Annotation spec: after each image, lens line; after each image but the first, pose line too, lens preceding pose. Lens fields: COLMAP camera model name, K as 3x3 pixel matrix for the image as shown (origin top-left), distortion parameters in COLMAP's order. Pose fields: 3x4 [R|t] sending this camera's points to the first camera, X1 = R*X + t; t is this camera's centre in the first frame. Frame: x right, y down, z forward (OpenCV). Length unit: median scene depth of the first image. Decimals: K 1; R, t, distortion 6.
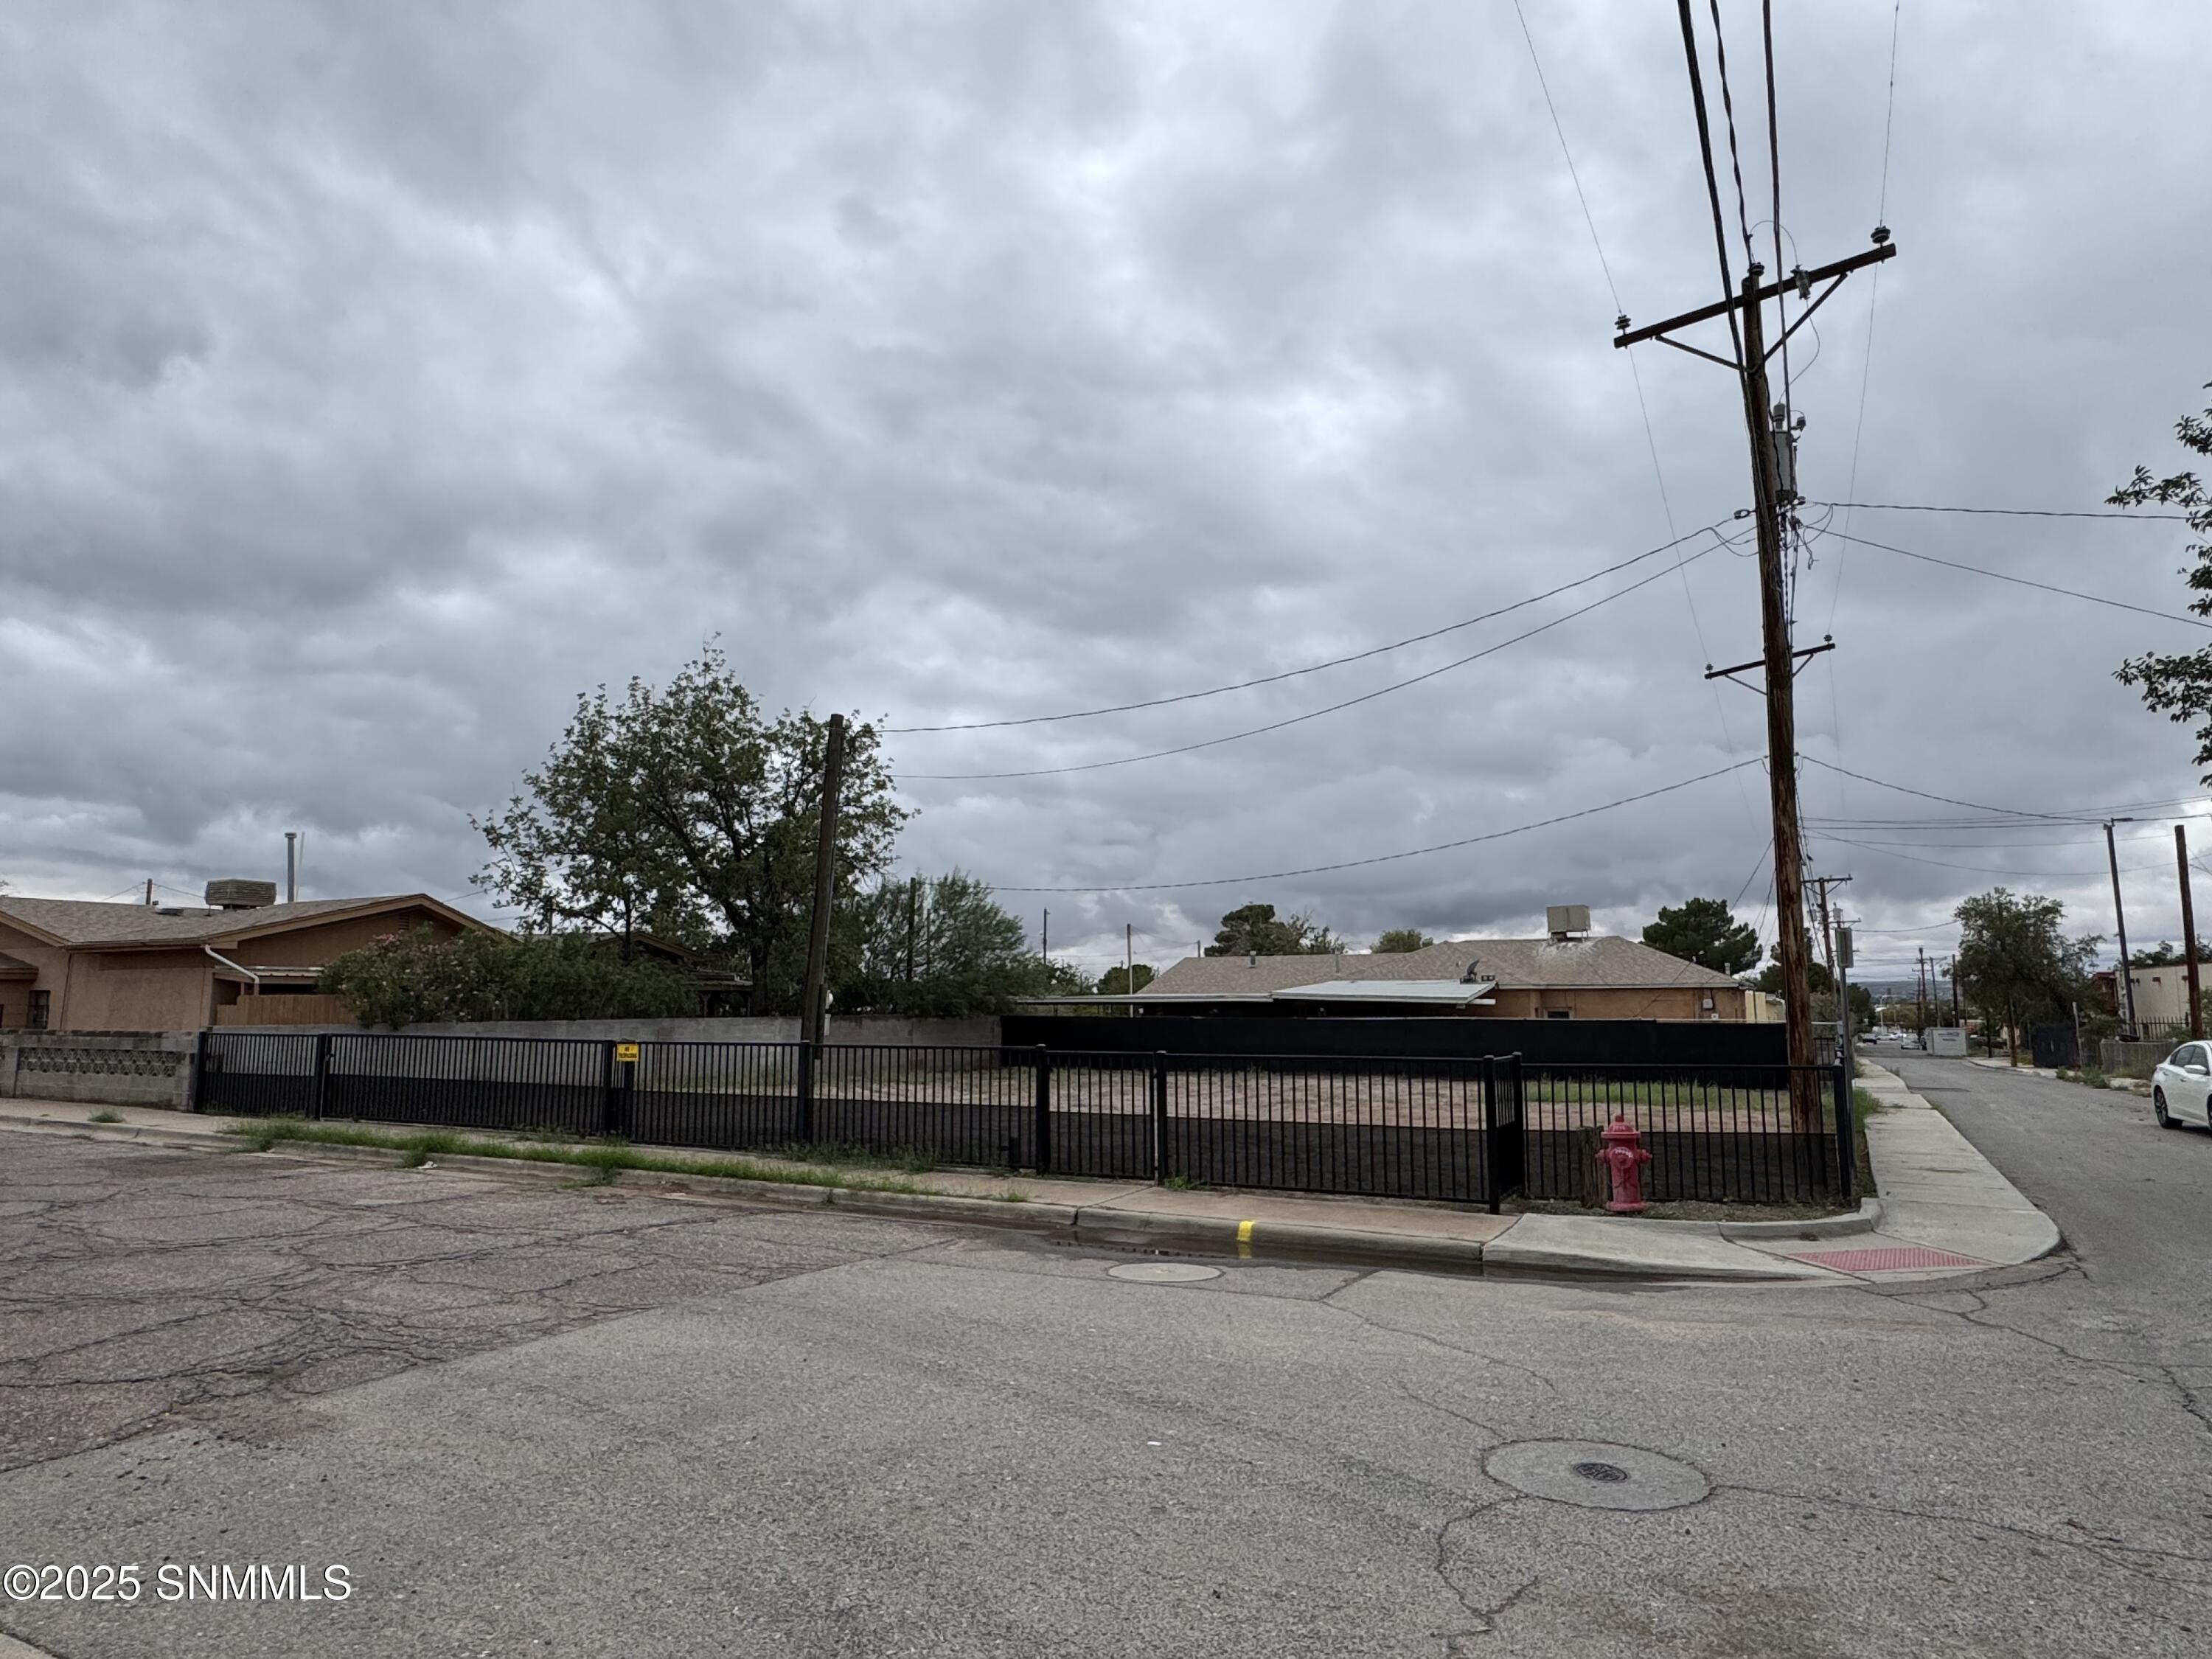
lens RADIAL K [[1316.4, 0, 1106.0], [0, 1316.4, 829.5], [0, 0, 1]] dist [0.003959, -0.013671]
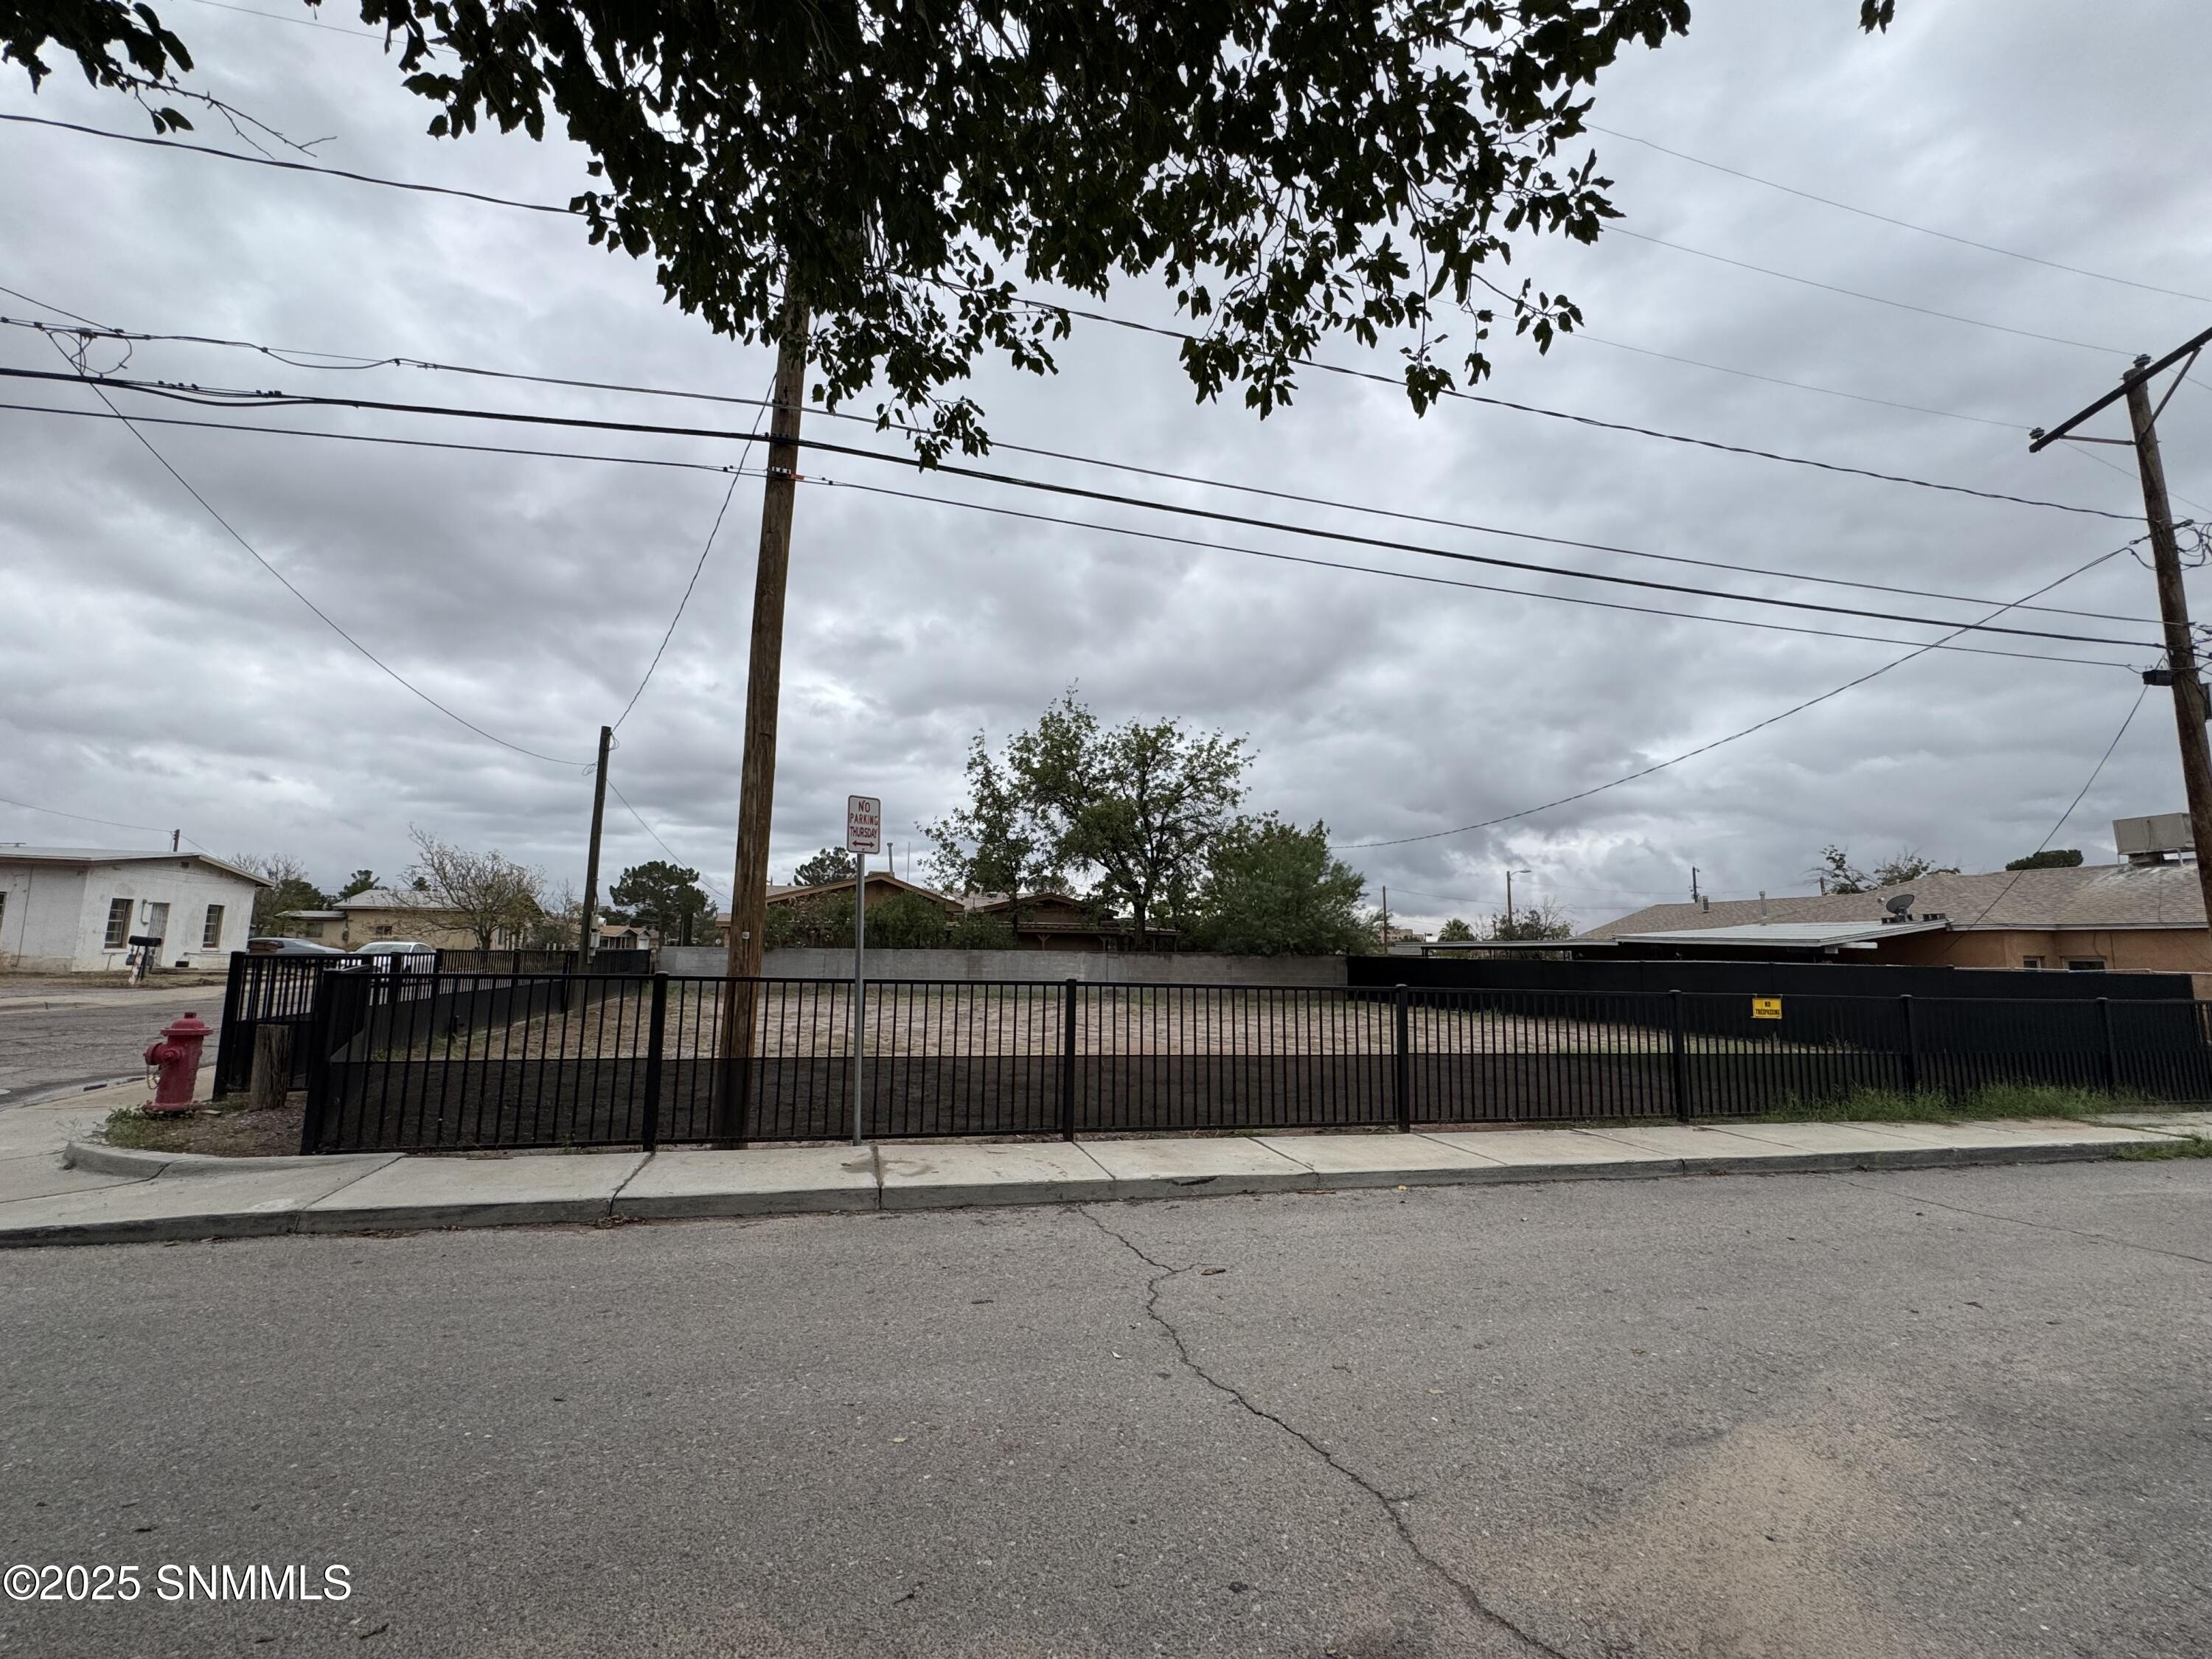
lens RADIAL K [[976.9, 0, 1101.8], [0, 976.9, 867.2], [0, 0, 1]] dist [-0.001991, -0.000677]
pose [[0.710483, -0.050476, -0.701902, 0.411466], [0.080214, 0.996732, 0.009517, 0.045021], [0.699128, -0.063064, 0.712210, 0.286774]]
